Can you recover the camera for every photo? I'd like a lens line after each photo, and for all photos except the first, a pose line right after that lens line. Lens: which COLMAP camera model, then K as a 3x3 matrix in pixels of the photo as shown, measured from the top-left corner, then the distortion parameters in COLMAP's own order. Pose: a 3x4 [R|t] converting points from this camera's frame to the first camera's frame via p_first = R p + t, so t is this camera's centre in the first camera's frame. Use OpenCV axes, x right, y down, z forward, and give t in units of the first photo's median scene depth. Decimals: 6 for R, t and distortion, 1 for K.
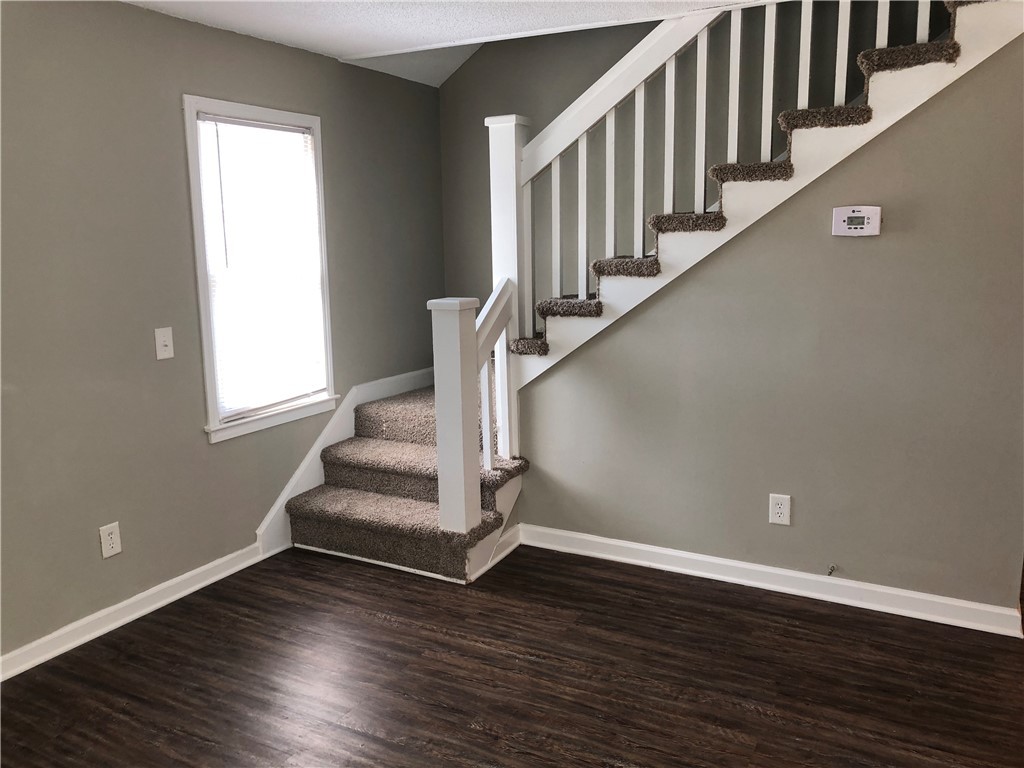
lens RADIAL K [[845.4, 0, 510.4], [0, 845.4, 383.4], [0, 0, 1]] dist [0.000506, 0.014704]
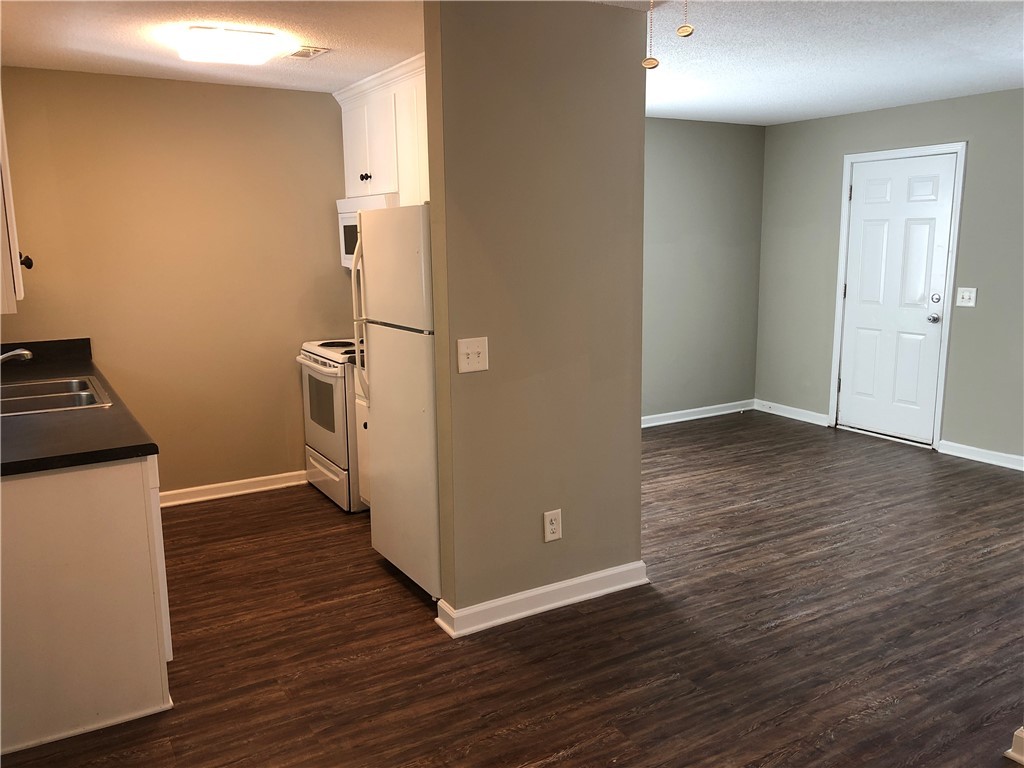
lens RADIAL K [[845.4, 0, 511.2], [0, 845.4, 384.7], [0, 0, 1]] dist [0.000506, 0.014704]
pose [[-0.502876, 0.168241, -0.847827, 1.475546], [-0.138573, 0.952495, 0.271204, -0.182918], [0.853178, 0.253868, -0.455673, 0.895404]]
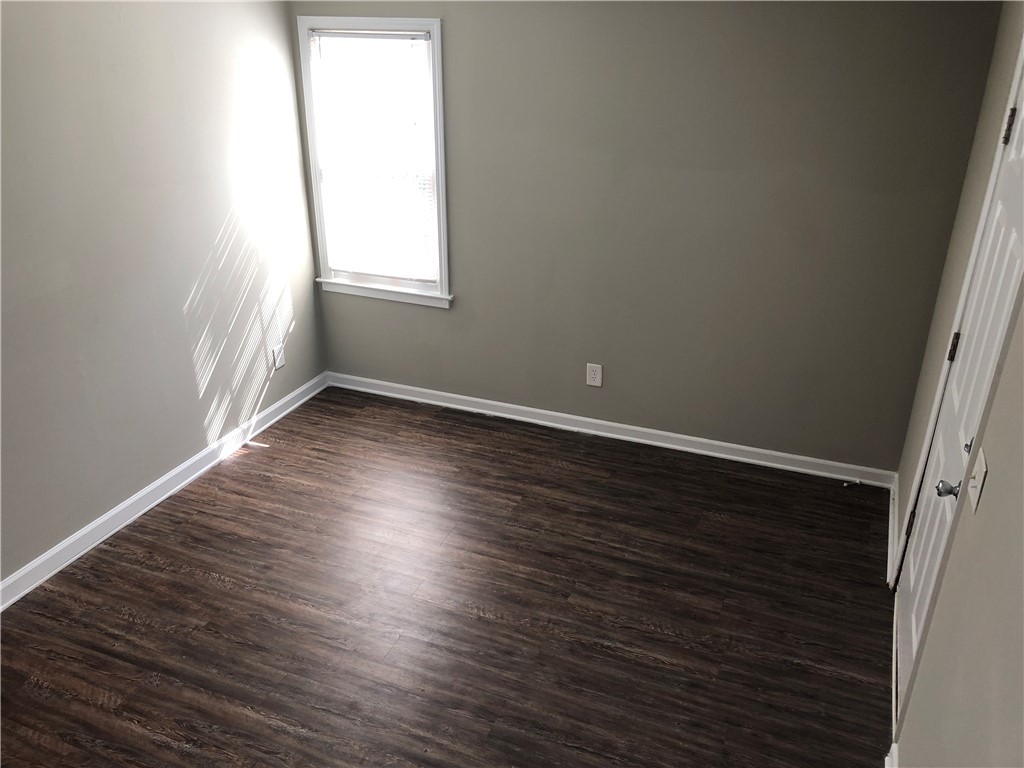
lens RADIAL K [[845.4, 0, 508.6], [0, 845.4, 386.4], [0, 0, 1]] dist [0.000506, 0.014704]
pose [[-0.993847, 0.058950, -0.093771, -0.167993], [-0.006633, 0.813406, 0.581659, -0.458650], [0.110563, 0.578702, -0.808010, 1.320521]]
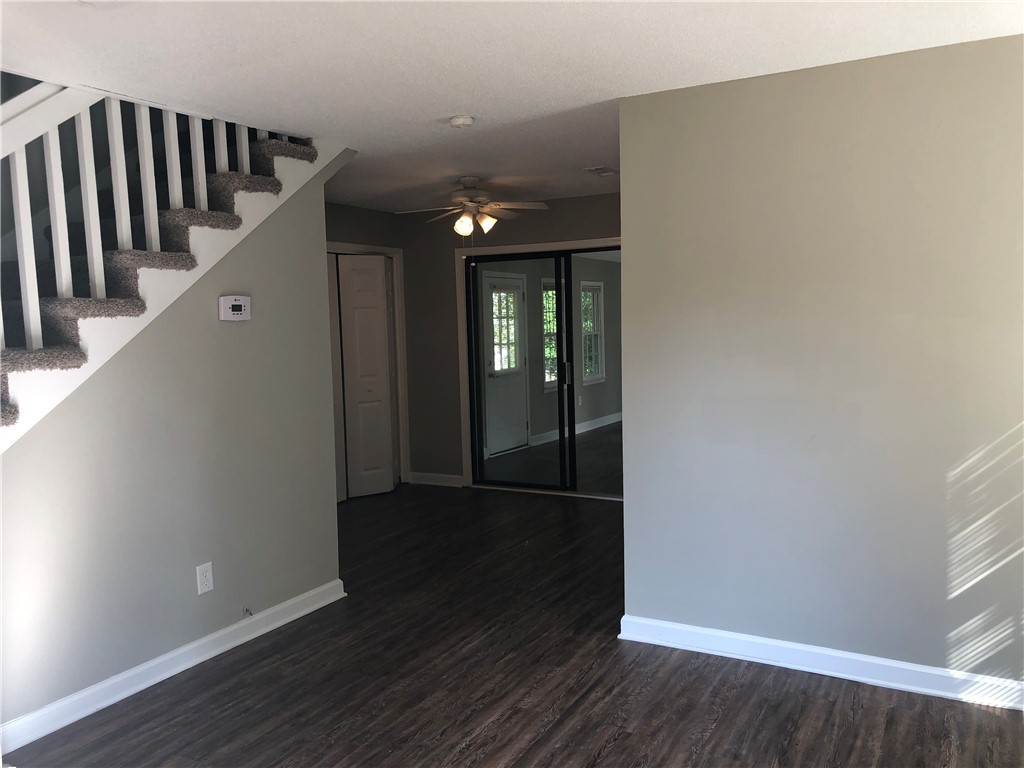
lens RADIAL K [[845.4, 0, 508.7], [0, 845.4, 387.6], [0, 0, 1]] dist [0.000506, 0.014704]
pose [[0.009813, -0.076027, 0.997057, -0.810408], [0.206995, 0.975662, 0.072359, -0.091901], [-0.978293, 0.205676, 0.025311, 0.634357]]
